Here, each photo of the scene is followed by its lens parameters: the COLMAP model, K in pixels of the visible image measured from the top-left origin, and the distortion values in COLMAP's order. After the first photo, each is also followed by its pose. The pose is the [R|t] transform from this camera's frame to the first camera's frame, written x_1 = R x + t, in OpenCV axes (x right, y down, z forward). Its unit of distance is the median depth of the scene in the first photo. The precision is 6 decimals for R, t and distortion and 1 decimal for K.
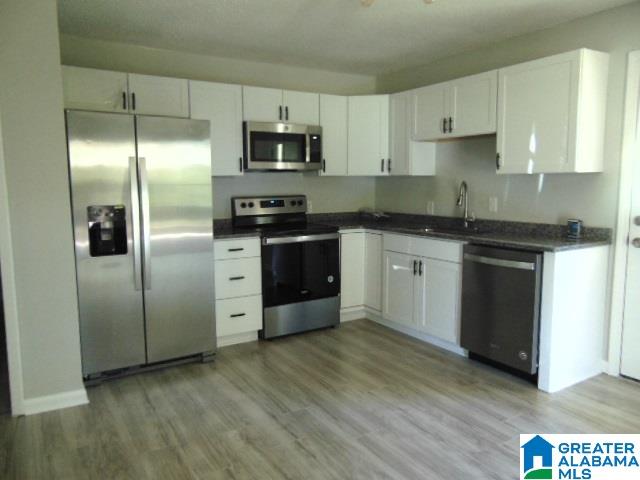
lens RADIAL K [[479.4, 0, 320.0], [0, 479.4, 240.0], [0, 0, 1]] dist [0.006680, 0.001834]
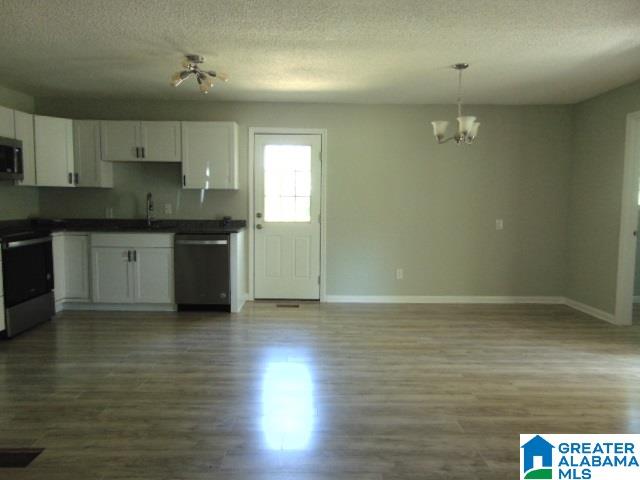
lens RADIAL K [[463.6, 0, 320.0], [0, 463.6, 240.0], [0, 0, 1]] dist [0.000371, -0.000425]
pose [[0.522292, -0.067283, 0.850108, -0.622107], [0.088255, 0.995794, 0.024591, 0.027252], [-0.848187, 0.062182, 0.526034, -0.137060]]
